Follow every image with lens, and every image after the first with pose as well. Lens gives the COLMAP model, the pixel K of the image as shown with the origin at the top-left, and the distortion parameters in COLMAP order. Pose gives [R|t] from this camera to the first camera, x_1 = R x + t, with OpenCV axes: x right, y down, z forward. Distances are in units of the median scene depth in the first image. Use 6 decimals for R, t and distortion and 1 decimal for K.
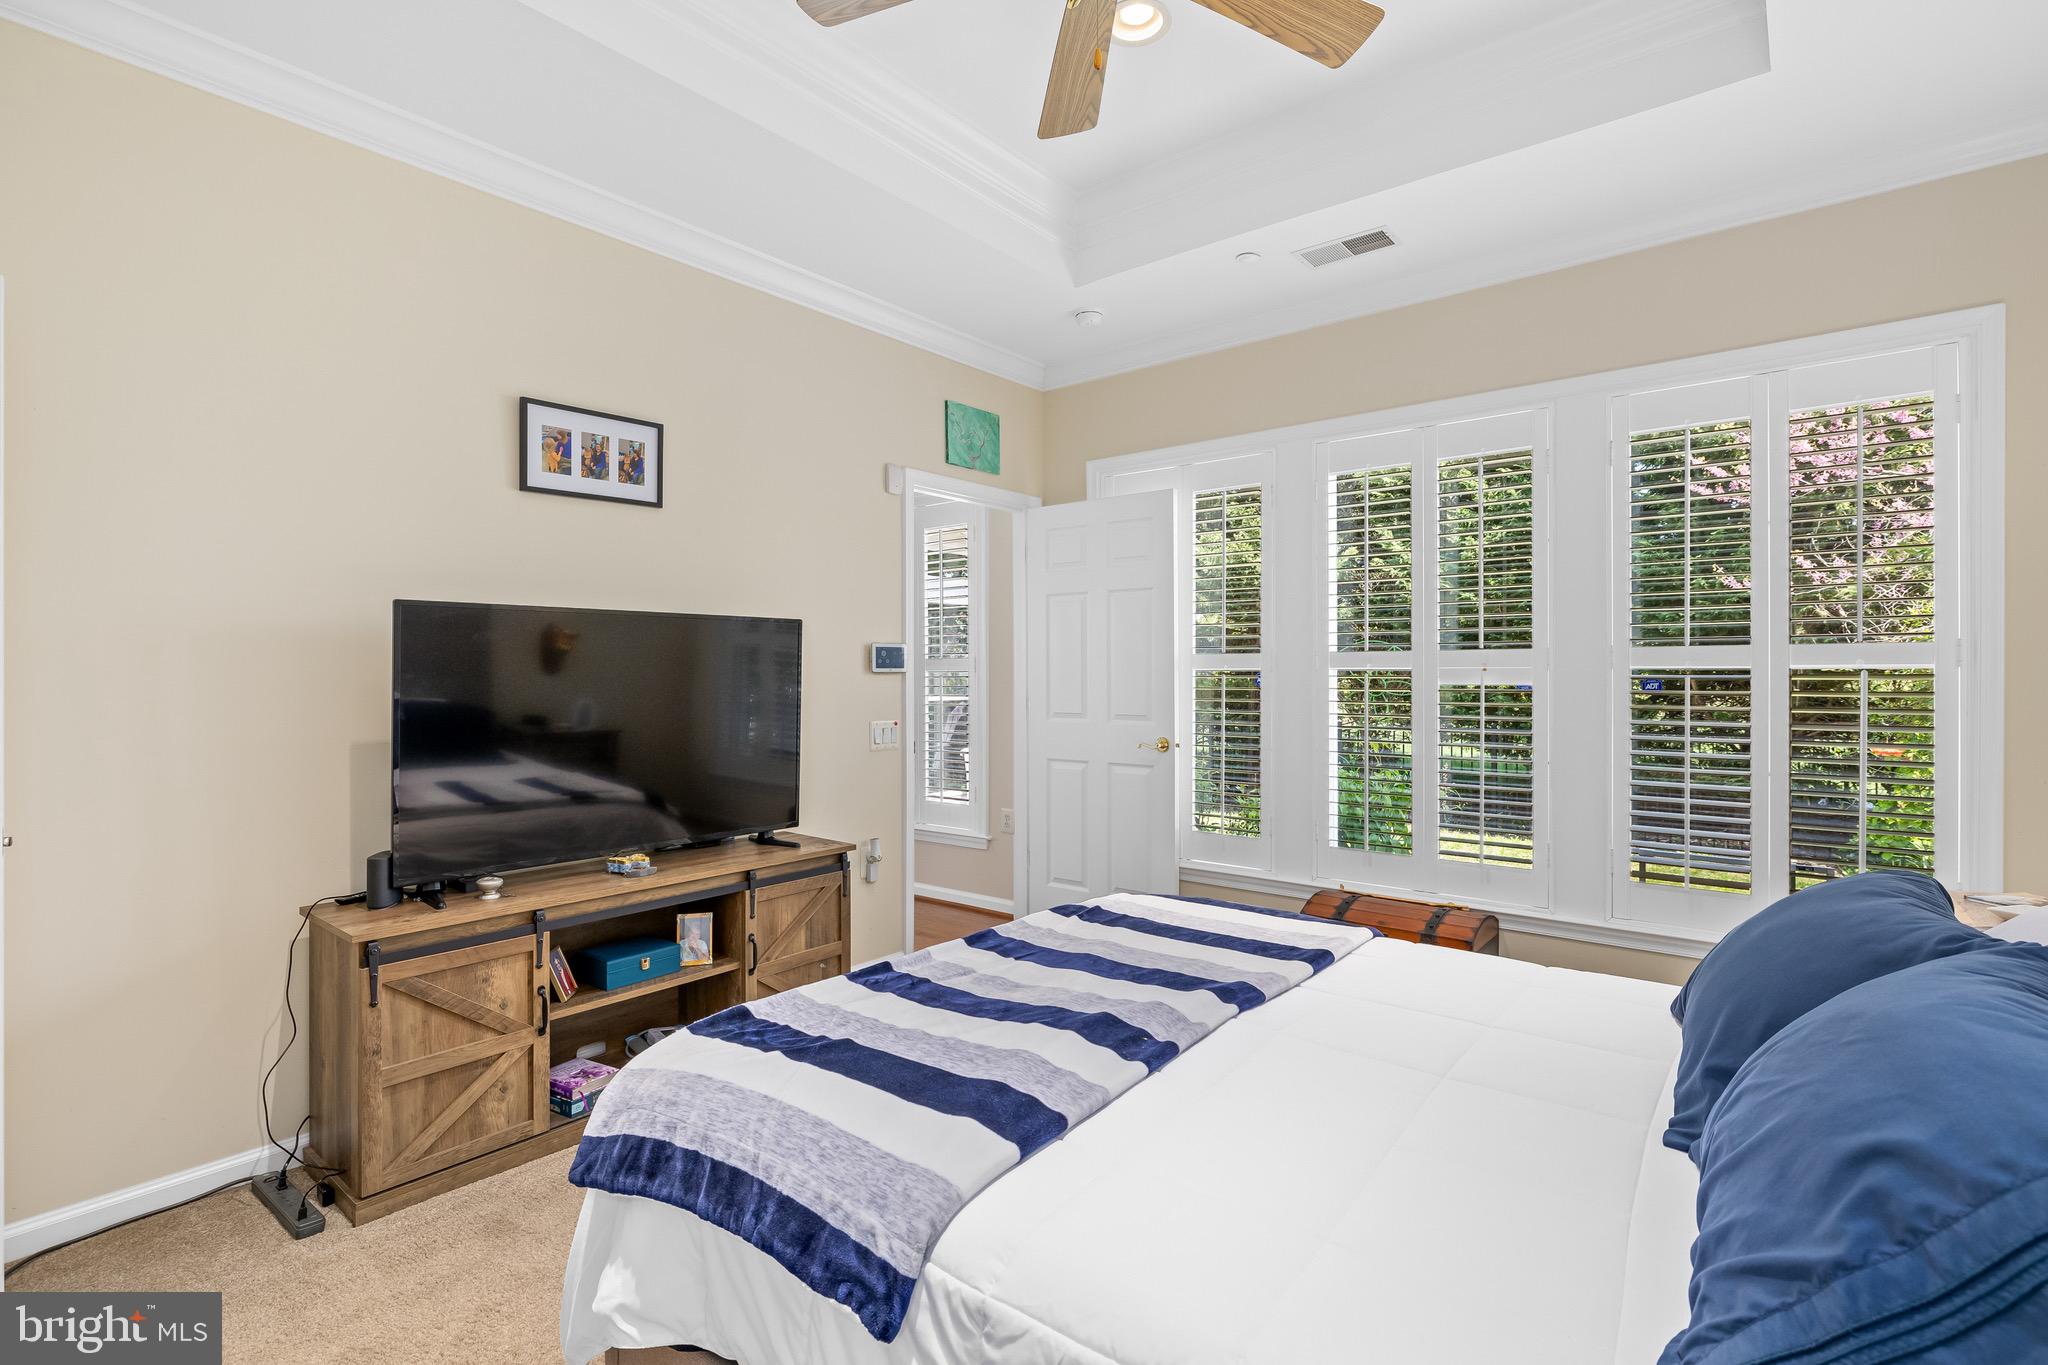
lens RADIAL K [[994.6, 0, 1024.0], [0, 994.6, 682.5], [0, 0, 1]] dist [0.002029, 0.000297]
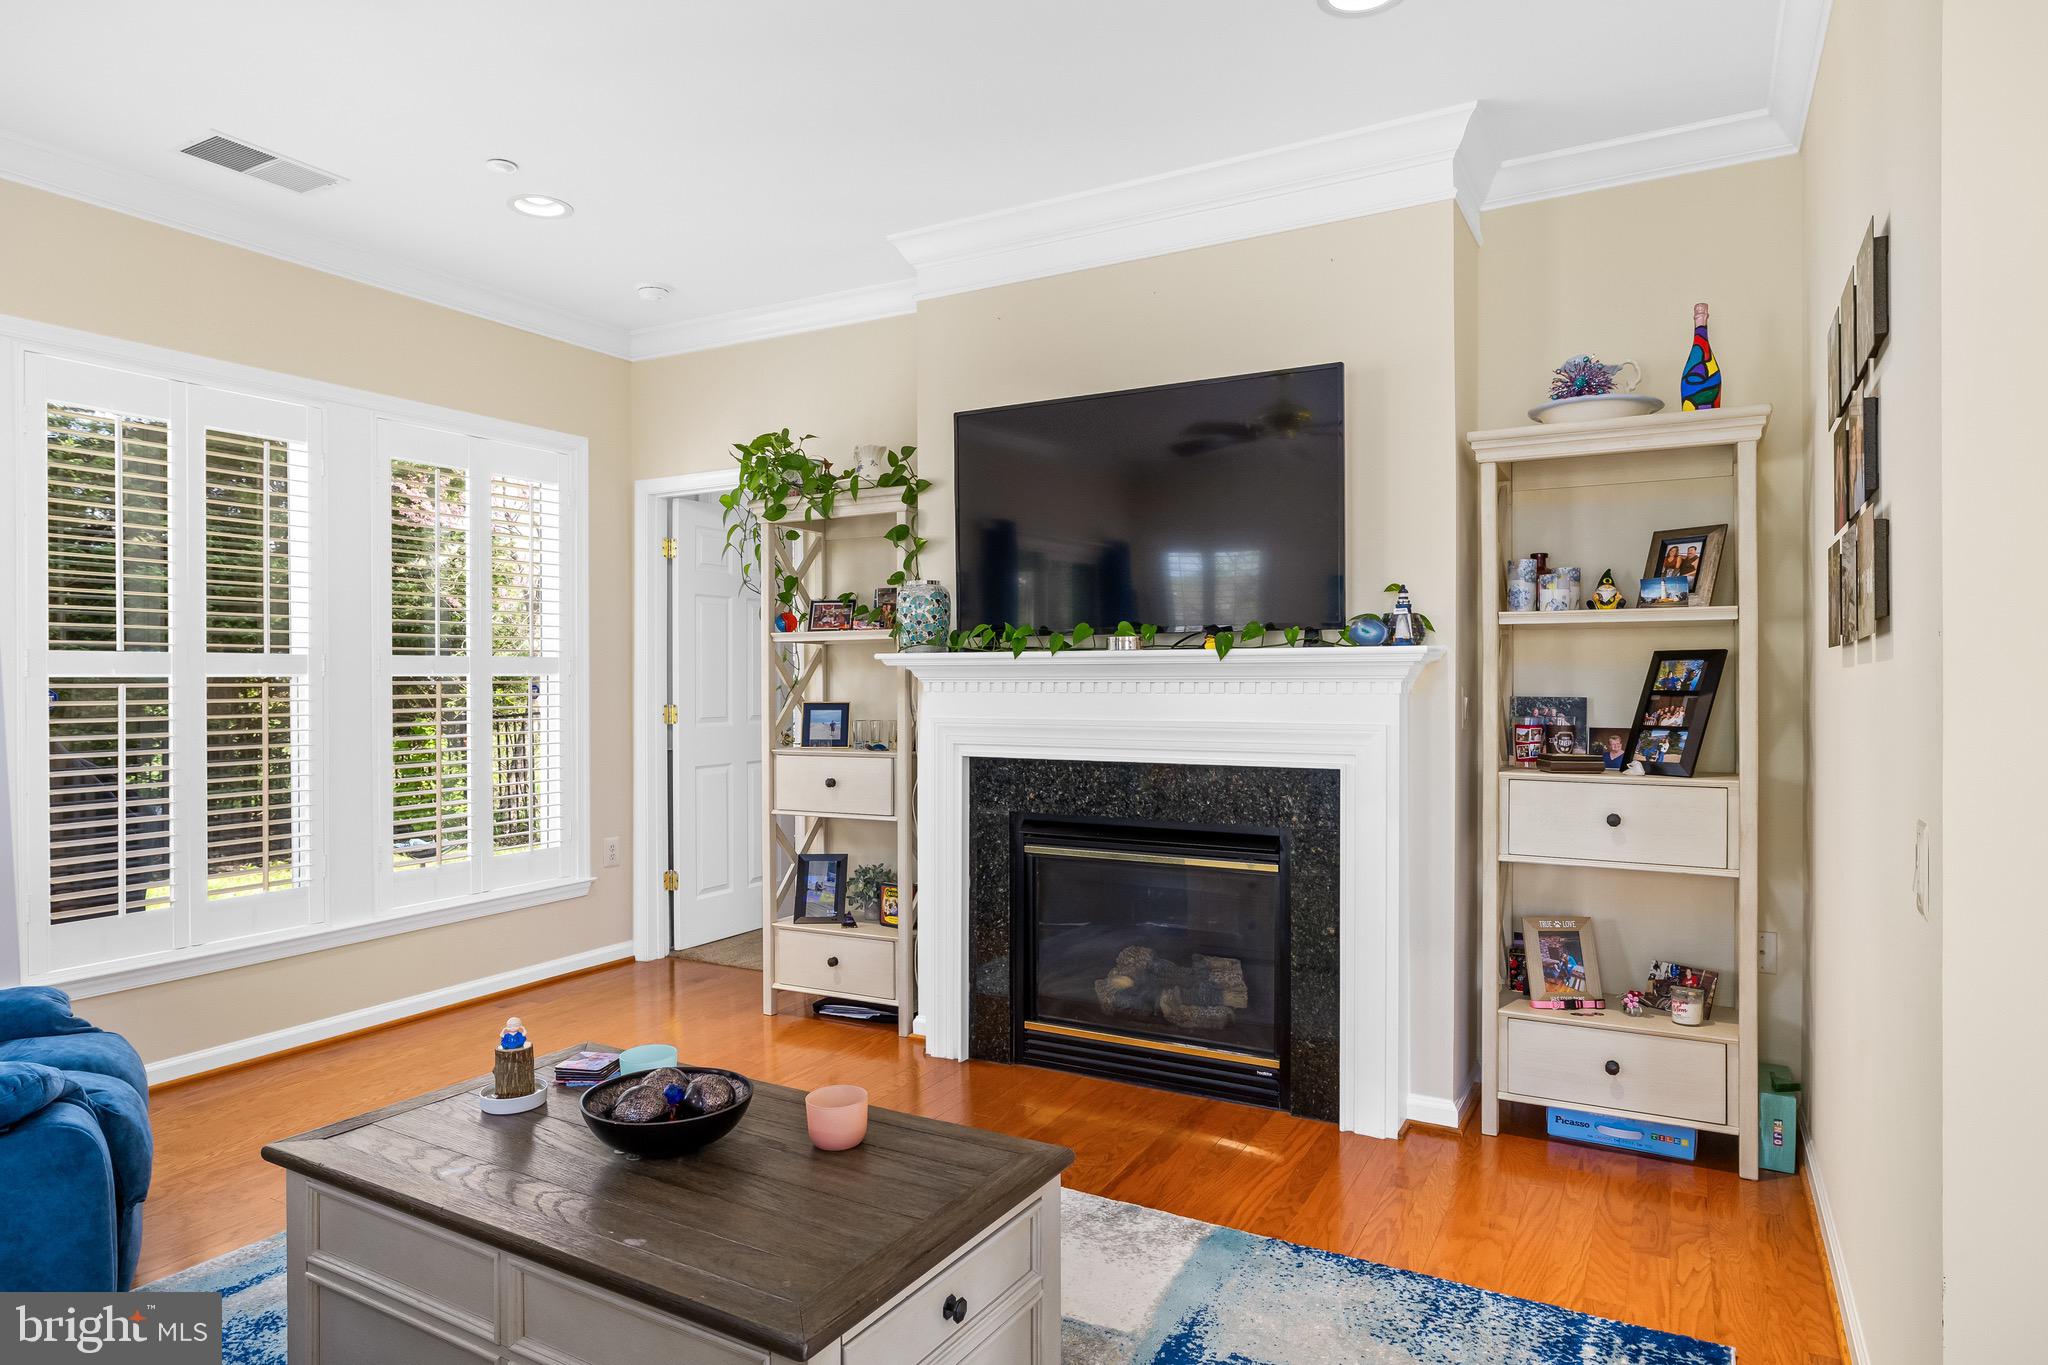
lens RADIAL K [[1201.5, 0, 1024.0], [0, 1201.5, 682.5], [0, 0, 1]] dist [-0.006314, -0.001027]
pose [[-0.173747, 0.000137, 0.984790, -0.628751], [0.009615, 0.999953, 0.001557, -0.002223], [-0.984743, 0.009739, -0.173740, 0.443619]]
